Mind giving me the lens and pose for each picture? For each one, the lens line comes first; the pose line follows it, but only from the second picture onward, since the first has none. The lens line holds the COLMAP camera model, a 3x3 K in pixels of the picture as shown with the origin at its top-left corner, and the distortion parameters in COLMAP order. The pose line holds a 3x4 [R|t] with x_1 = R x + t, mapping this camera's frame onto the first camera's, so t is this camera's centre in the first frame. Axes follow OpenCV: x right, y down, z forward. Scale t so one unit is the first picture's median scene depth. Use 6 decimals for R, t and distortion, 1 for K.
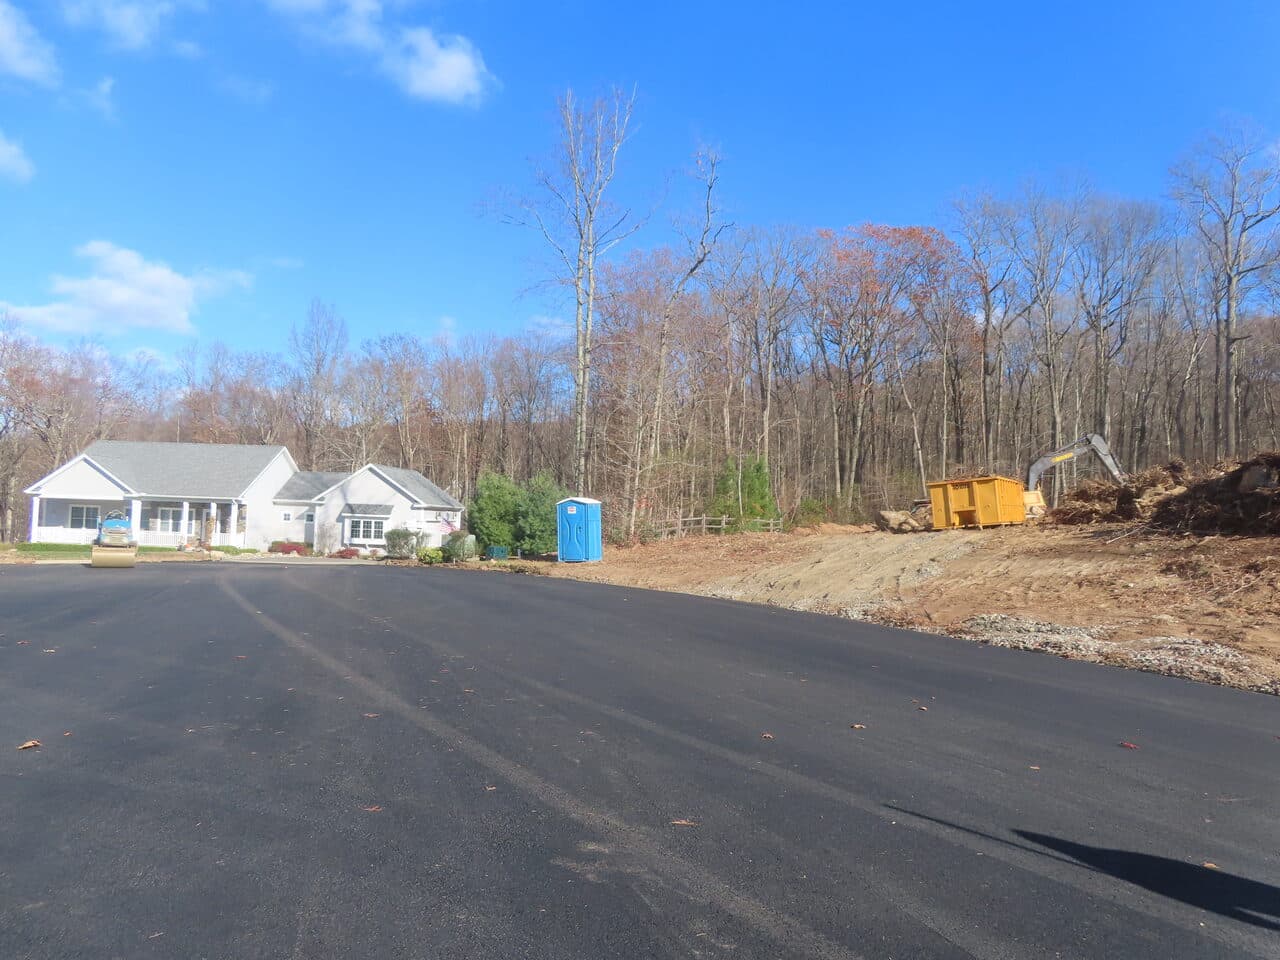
lens RADIAL K [[941.8, 0, 634.0], [0, 941.8, 451.4], [0, 0, 1]] dist [-0.003199, 0.002475]
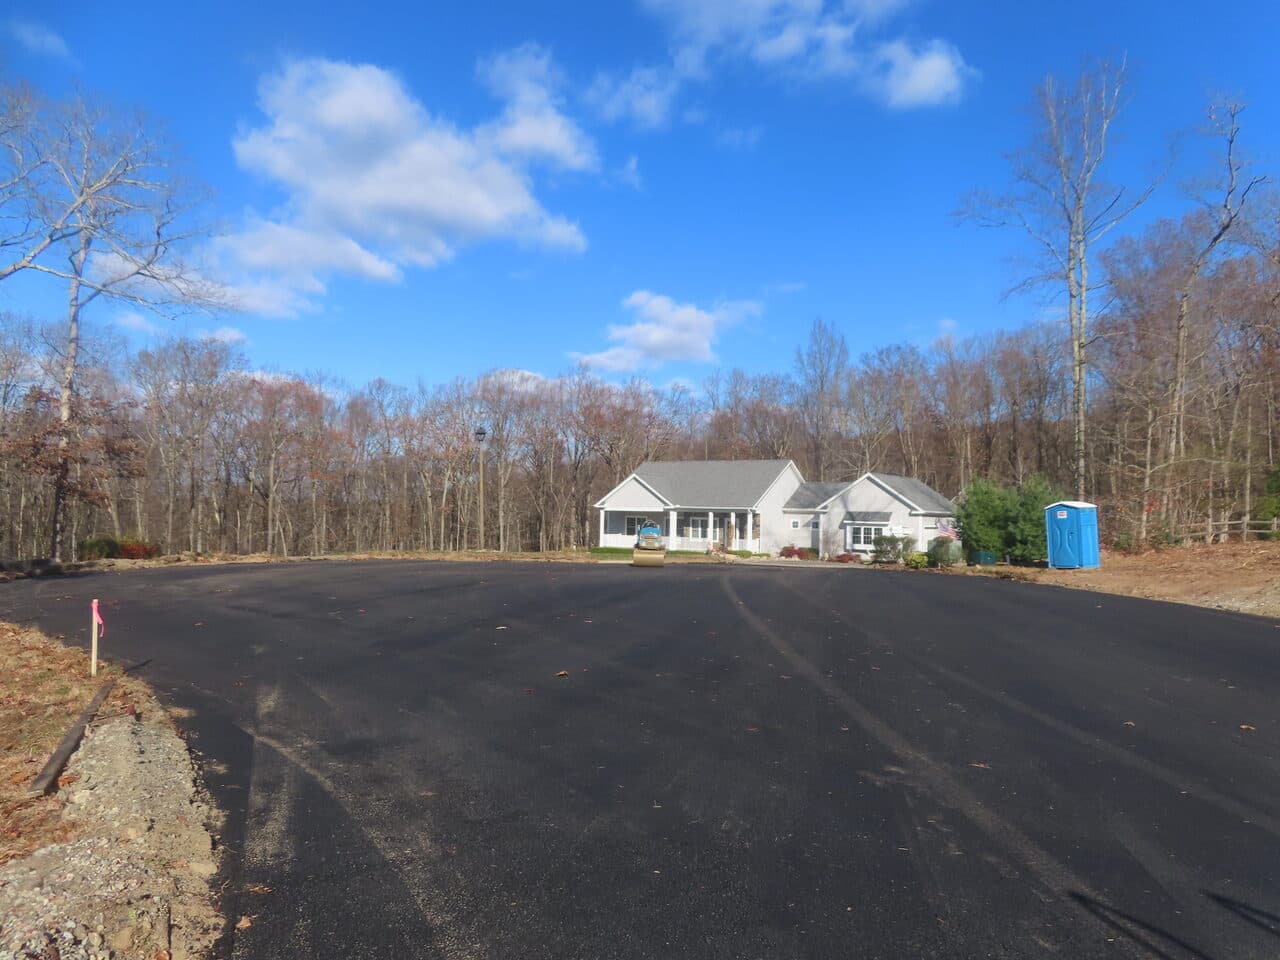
lens RADIAL K [[1033.0, 0, 639.3], [0, 1033.0, 497.0], [0, 0, 1]] dist [0.006106, 0.012144]
pose [[0.846258, -0.022730, -0.532288, 0.117421], [0.045899, 0.998485, 0.030333, -0.007074], [0.530793, -0.050101, 0.846020, -0.110491]]
